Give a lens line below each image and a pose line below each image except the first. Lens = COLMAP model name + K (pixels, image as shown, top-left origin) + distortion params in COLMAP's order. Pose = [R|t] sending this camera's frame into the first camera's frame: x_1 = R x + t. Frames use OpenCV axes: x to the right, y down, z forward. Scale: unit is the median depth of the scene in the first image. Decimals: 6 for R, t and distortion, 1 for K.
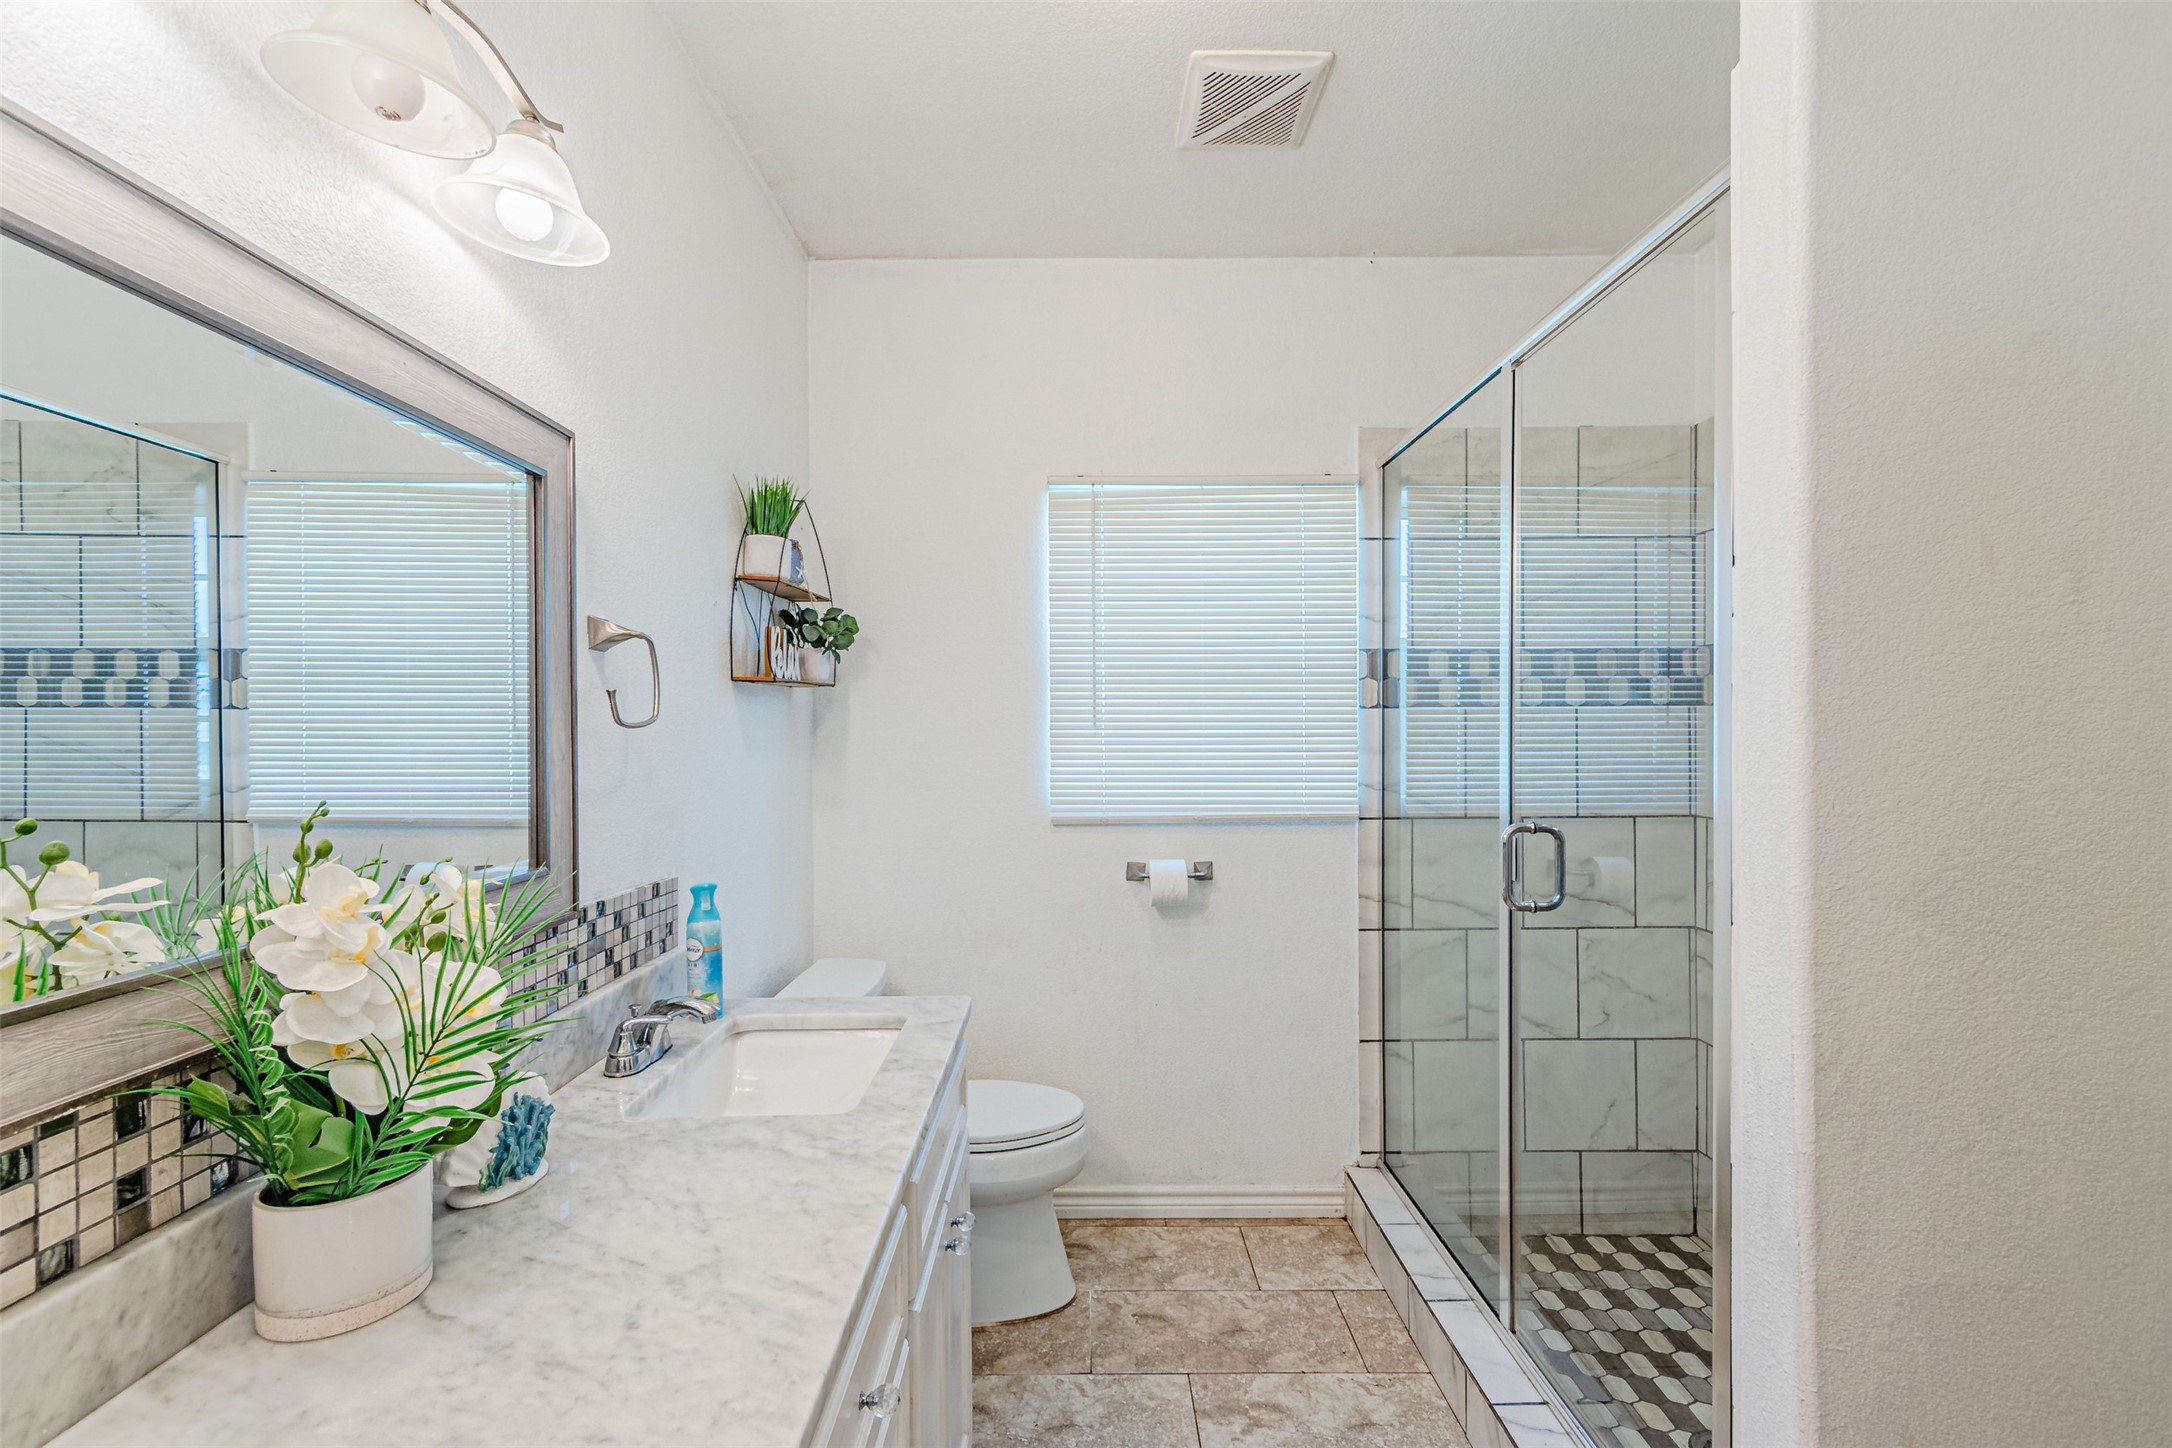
lens RADIAL K [[956.0, 0, 1093.7], [0, 956.0, 729.4], [0, 0, 1]] dist [0.009632, -0.002767]
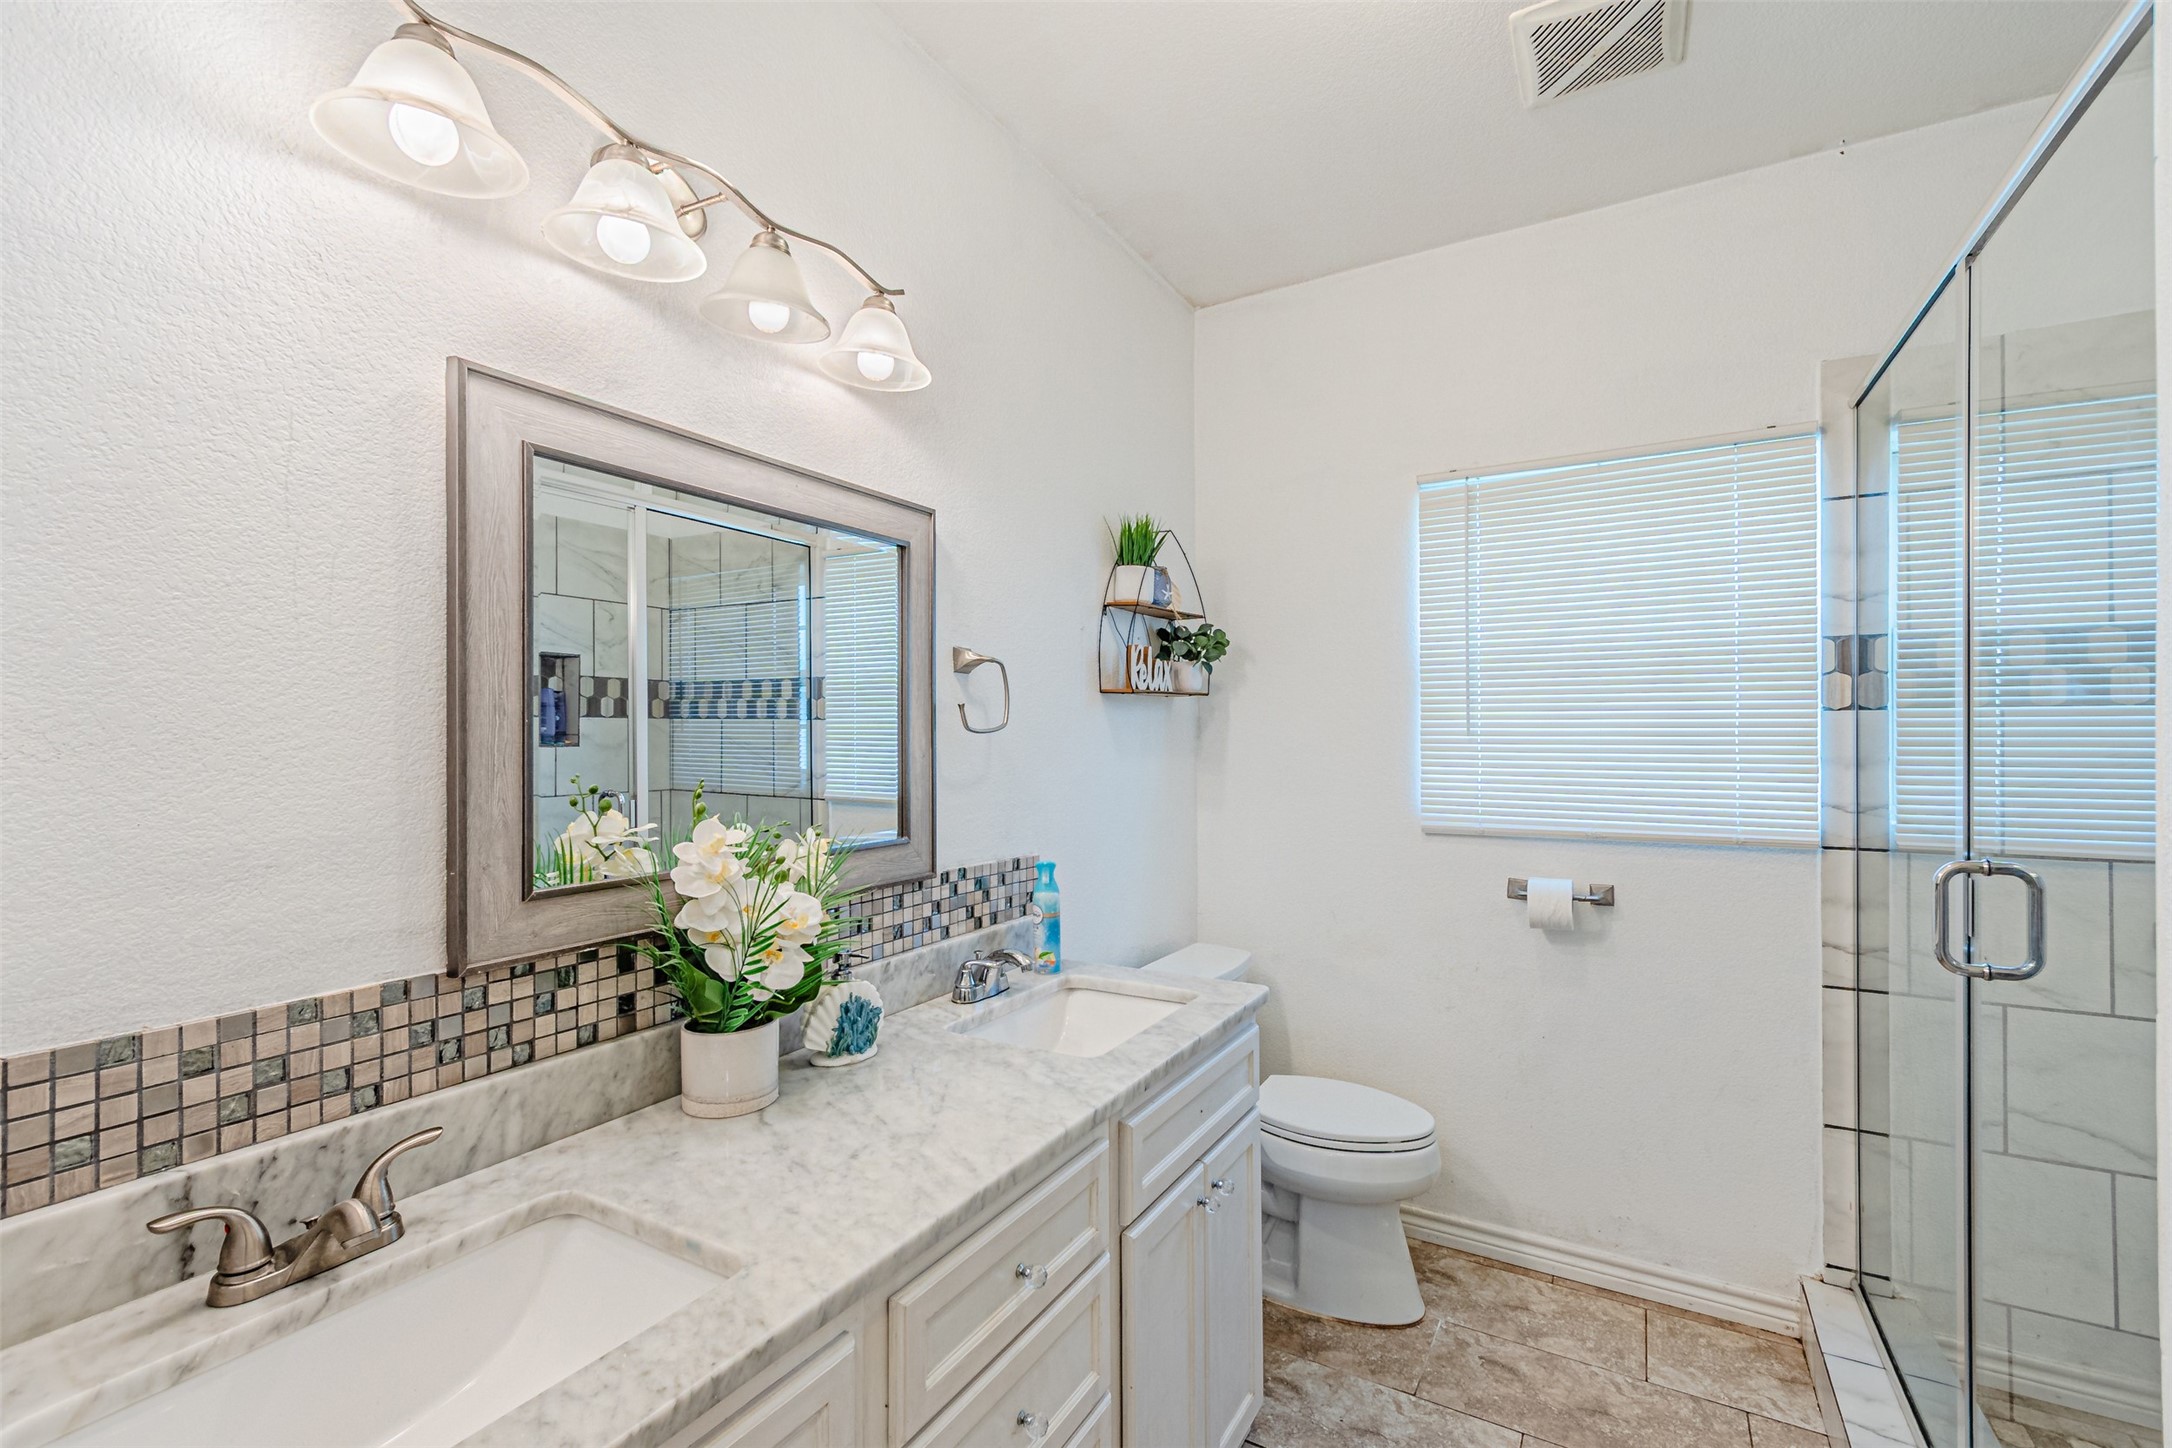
lens RADIAL K [[956.0, 0, 1081.6], [0, 956.0, 727.7], [0, 0, 1]] dist [0.009632, -0.002767]
pose [[0.857915, -0.001156, -0.513790, 0.201532], [-0.002434, 0.999977, -0.006313, -0.000861], [0.513786, 0.006667, 0.857893, -0.015970]]
